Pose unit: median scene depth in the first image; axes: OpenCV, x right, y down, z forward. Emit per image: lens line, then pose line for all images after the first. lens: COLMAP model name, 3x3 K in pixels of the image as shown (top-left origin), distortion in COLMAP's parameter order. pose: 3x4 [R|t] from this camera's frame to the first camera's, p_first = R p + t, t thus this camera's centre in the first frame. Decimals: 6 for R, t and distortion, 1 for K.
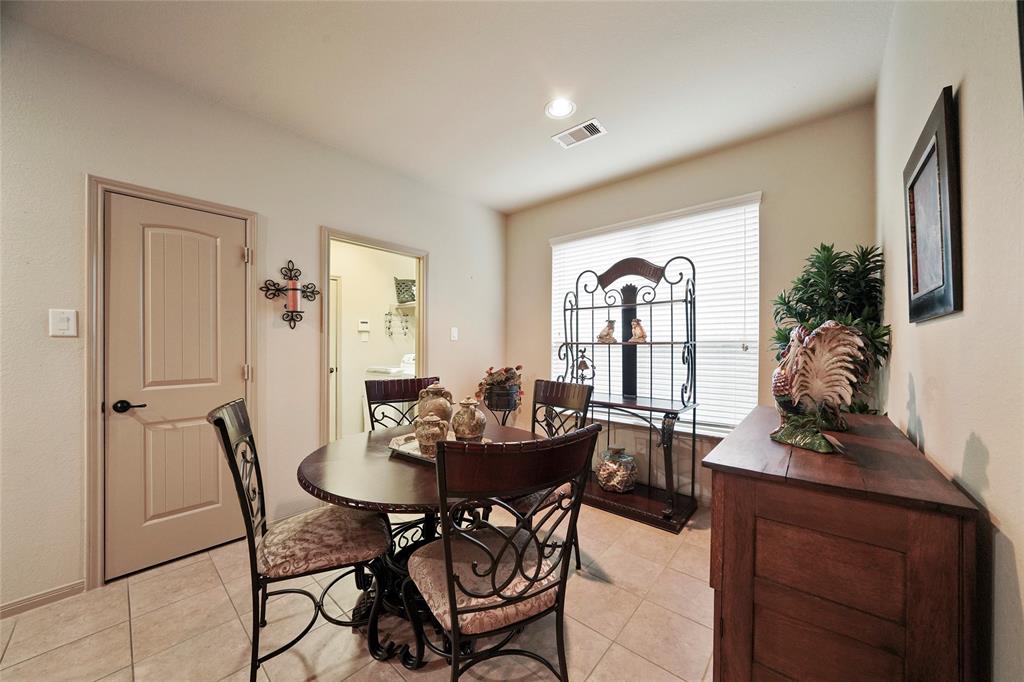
lens RADIAL K [[355.5, 0, 511.1], [0, 355.5, 343.2], [0, 0, 1]] dist [-0.019550, 0.001389]
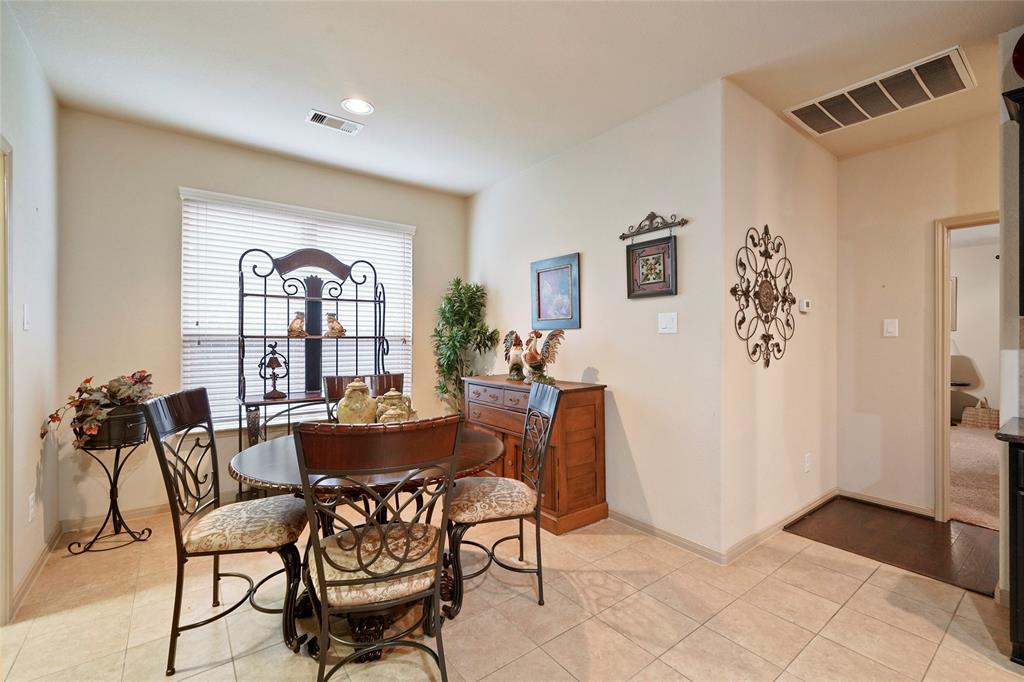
lens RADIAL K [[434.4, 0, 511.9], [0, 434.4, 340.0], [0, 0, 1]] dist [0.006837, 0.000076]
pose [[0.214816, -0.002327, 0.976652, -0.763194], [-0.007131, 0.999967, 0.003951, -0.001076], [-0.976628, -0.007814, 0.214793, 0.234076]]
